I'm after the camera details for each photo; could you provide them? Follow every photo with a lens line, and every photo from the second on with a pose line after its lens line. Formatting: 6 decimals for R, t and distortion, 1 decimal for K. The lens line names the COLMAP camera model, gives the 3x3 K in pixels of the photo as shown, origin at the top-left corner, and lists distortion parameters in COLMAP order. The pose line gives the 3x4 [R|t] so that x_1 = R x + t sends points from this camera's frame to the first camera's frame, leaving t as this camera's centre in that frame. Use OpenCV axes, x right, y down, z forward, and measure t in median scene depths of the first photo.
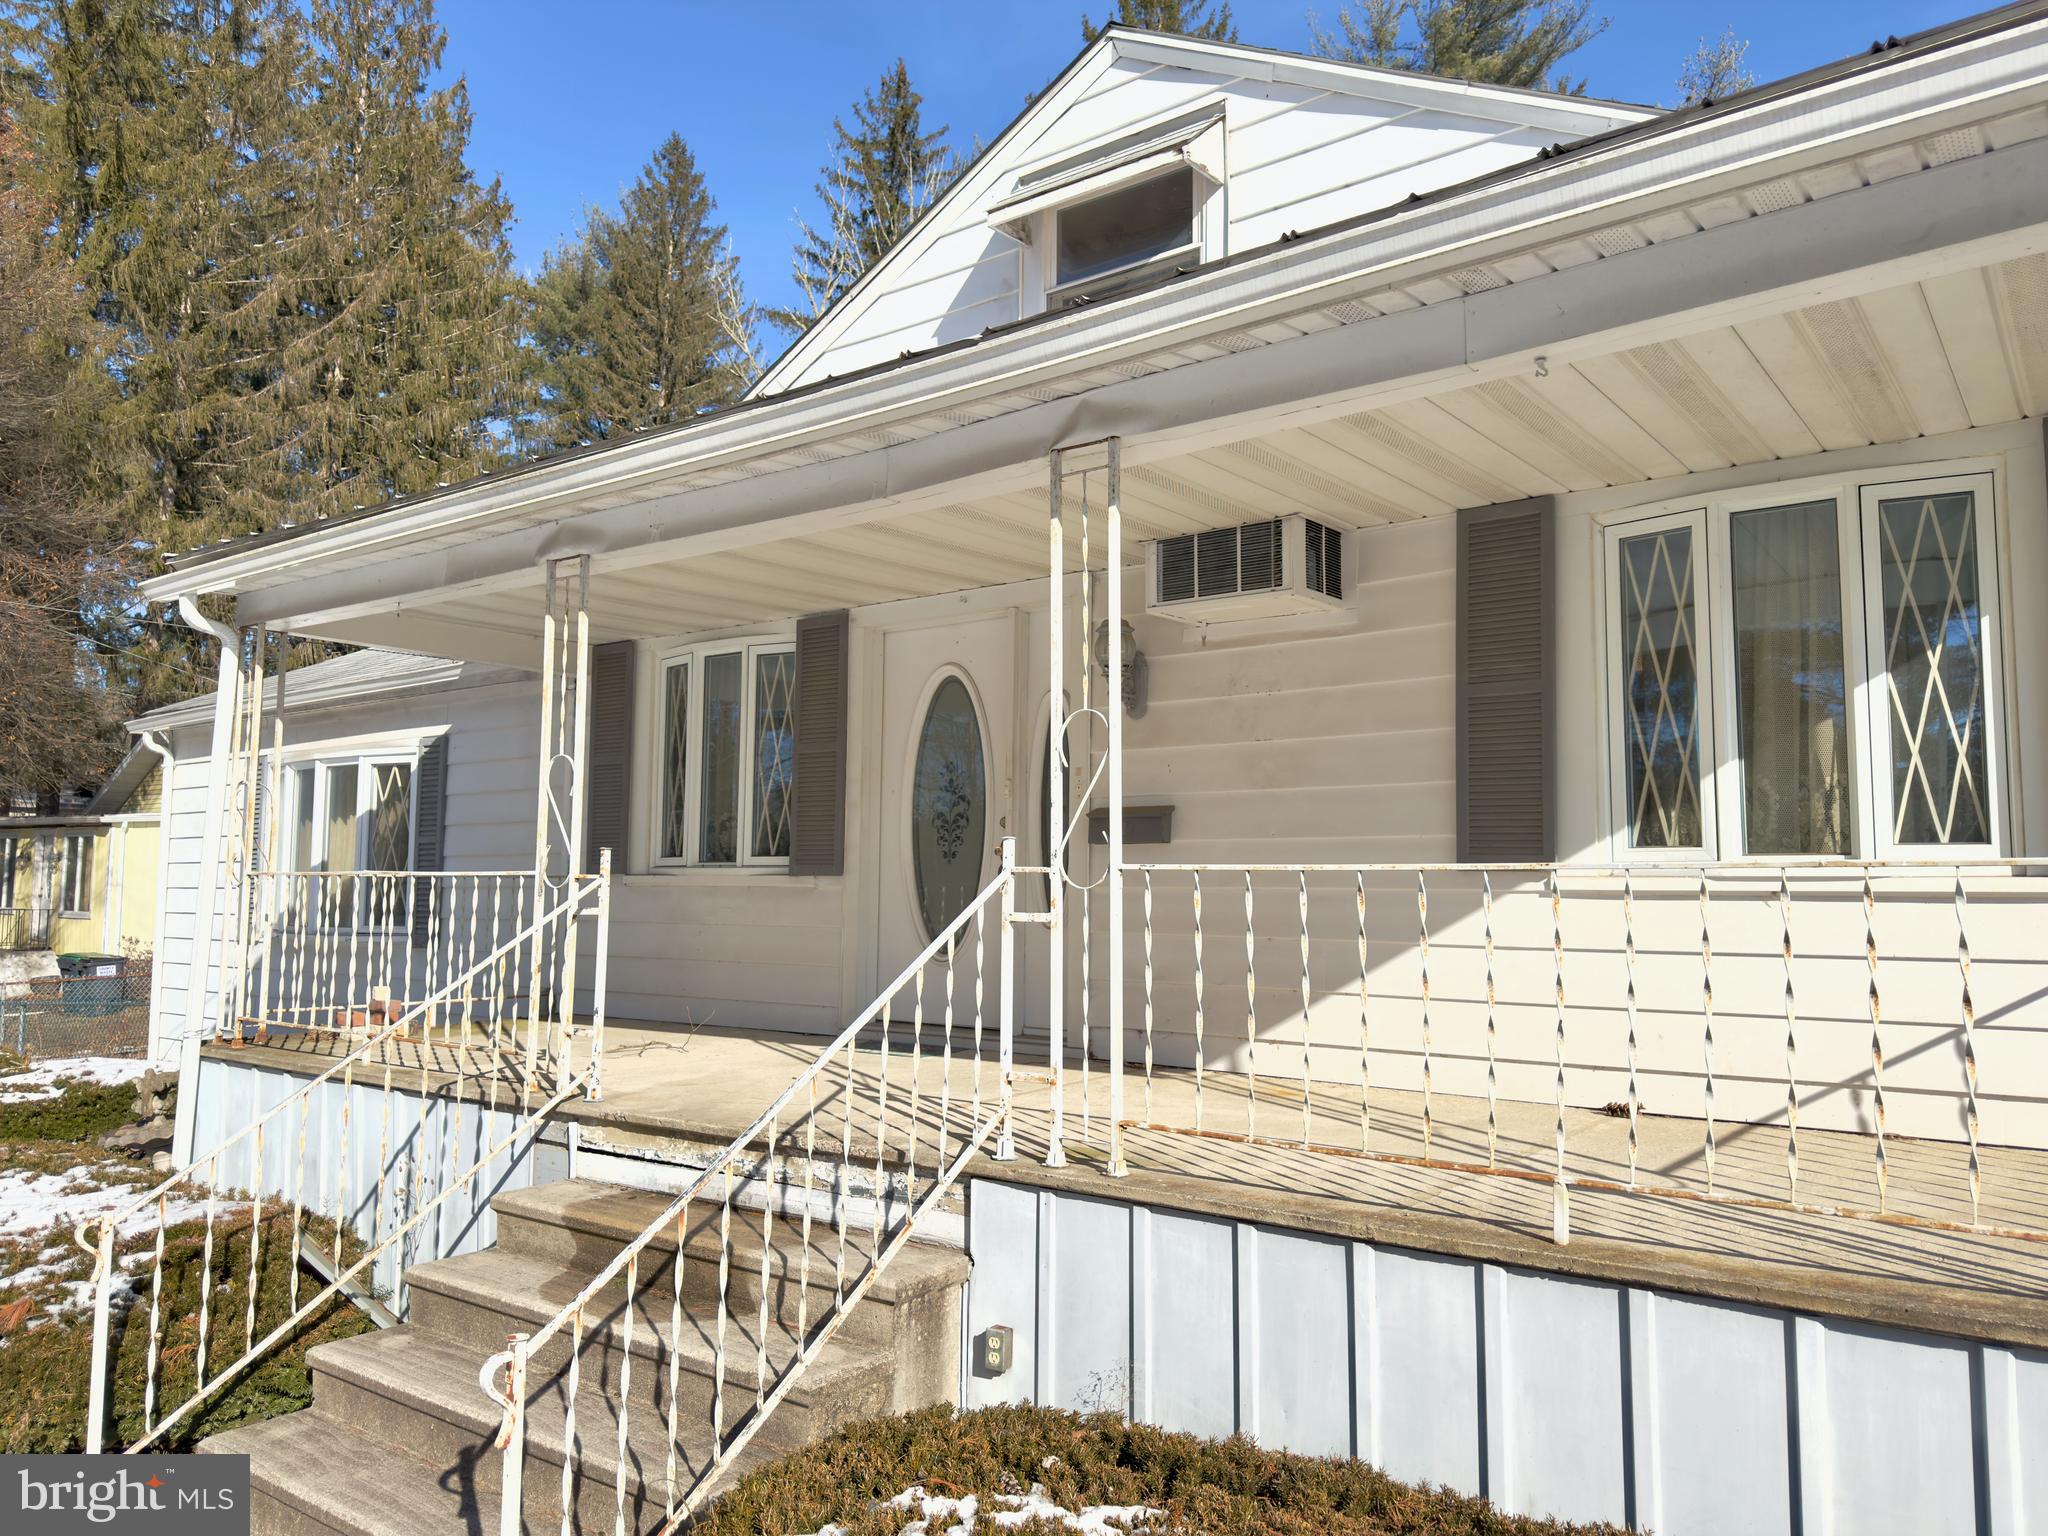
lens RADIAL K [[1444.5, 0, 1024.0], [0, 1444.5, 768.0], [0, 0, 1]] dist [0.032135, -0.000345]
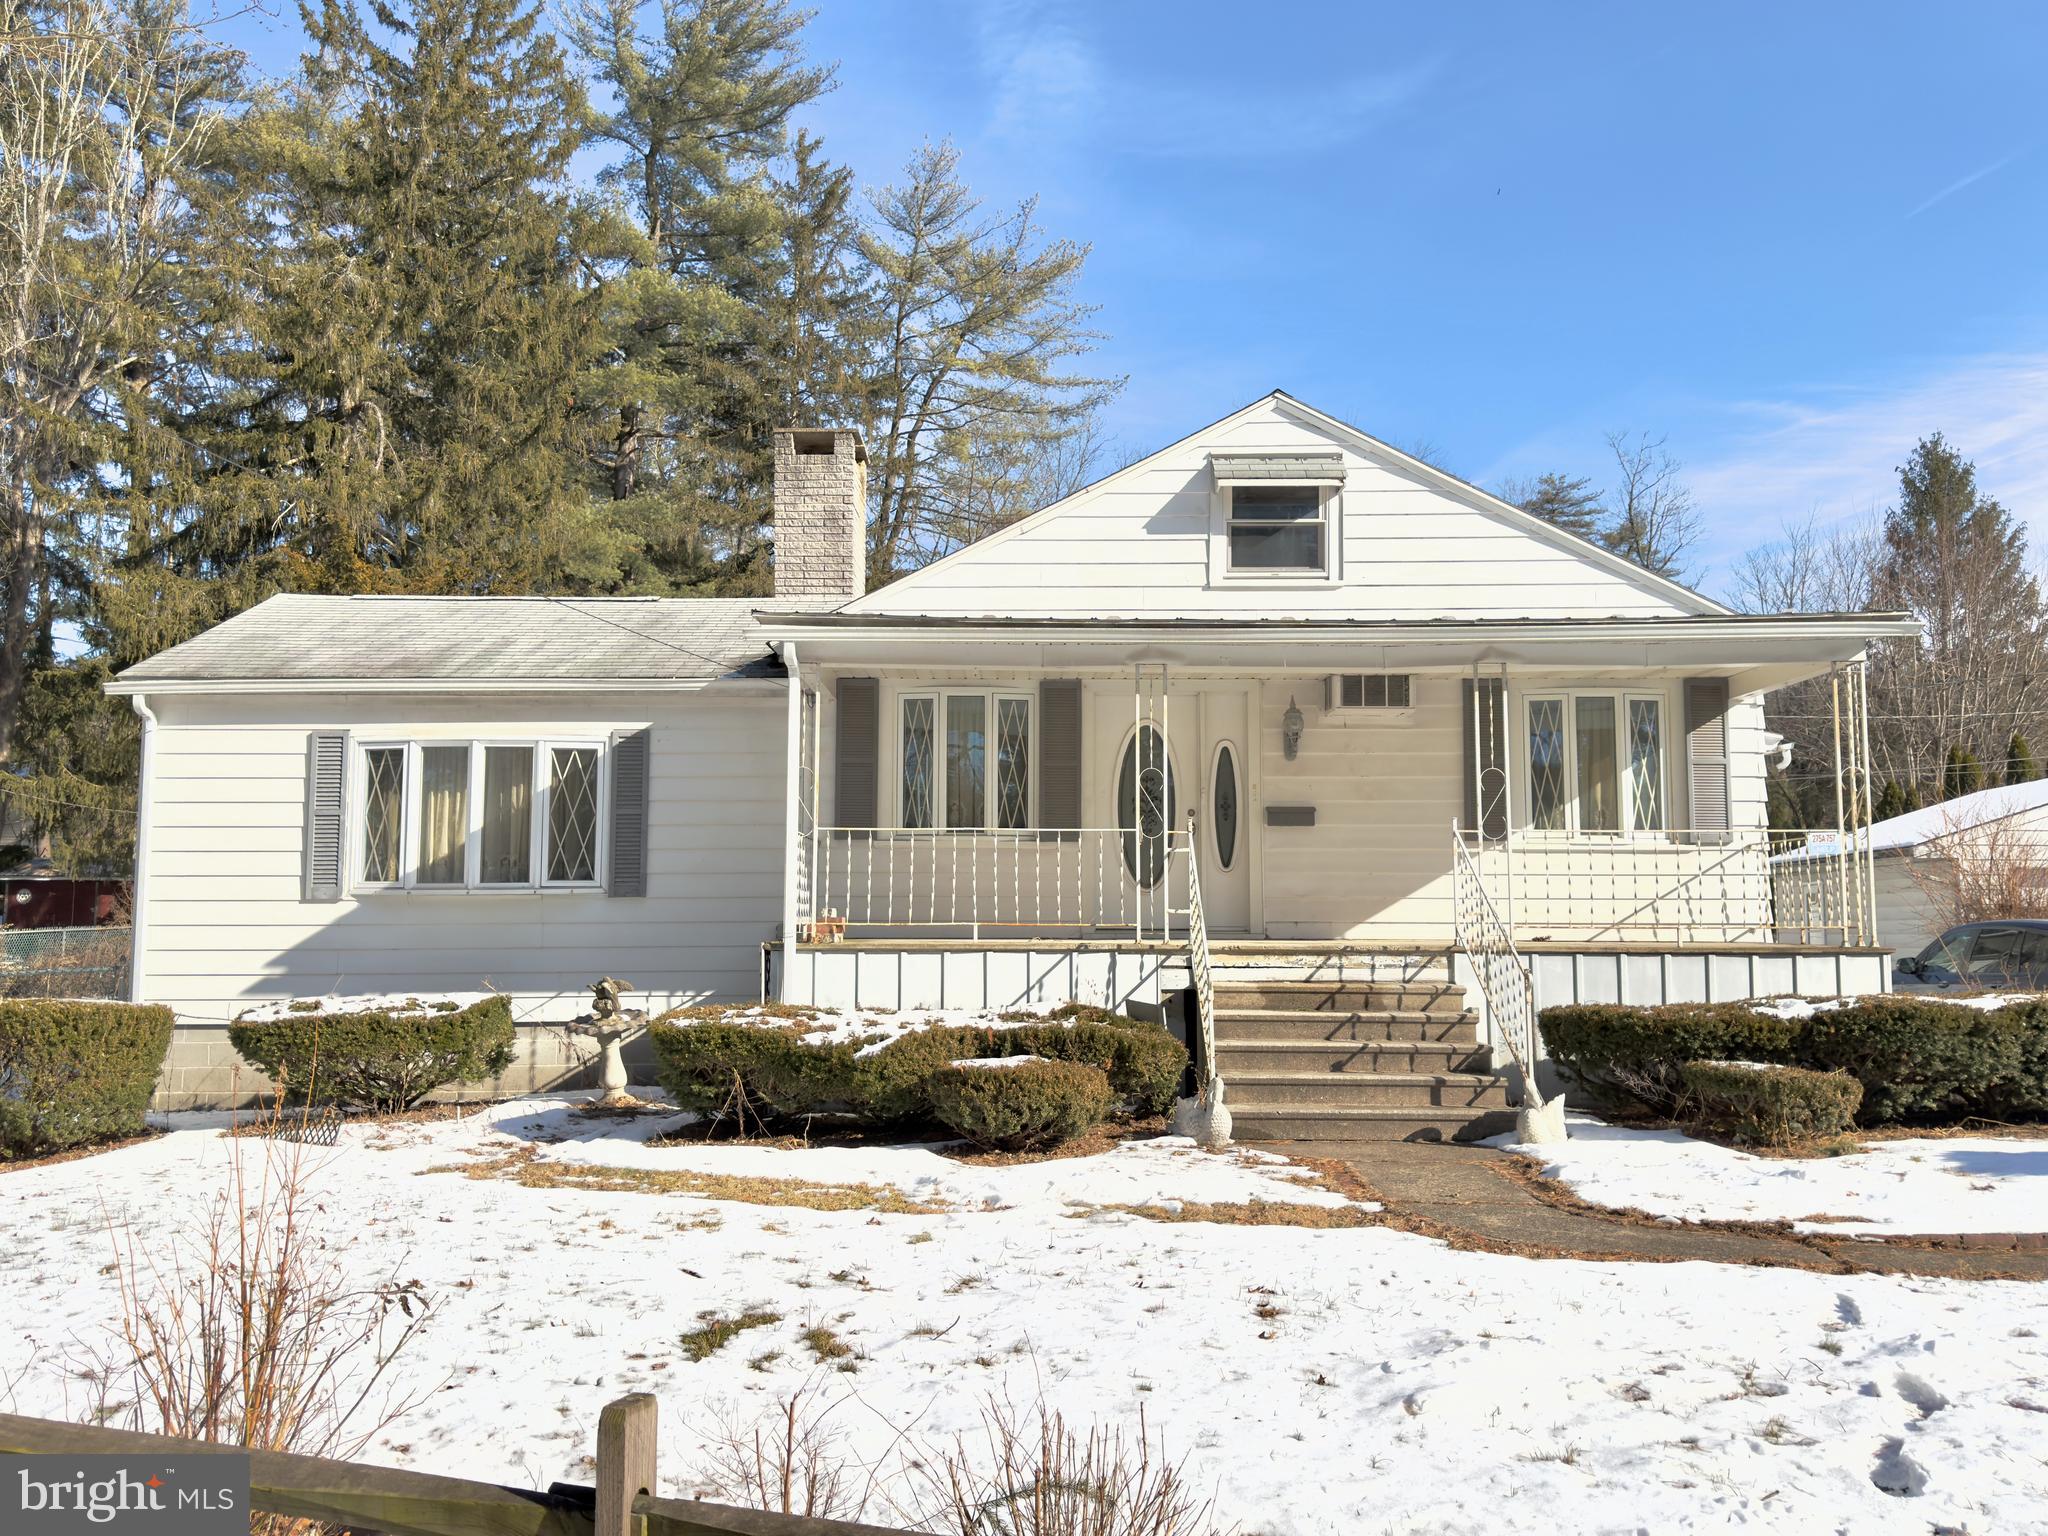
lens RADIAL K [[1646.7, 0, 1024.0], [0, 1646.7, 768.0], [0, 0, 1]] dist [0.069901, 0.000596]
pose [[0.792820, 0.055173, 0.606954, -1.762226], [-0.047171, 0.998462, -0.029146, 0.064167], [-0.607628, -0.005523, 0.794202, -0.598480]]
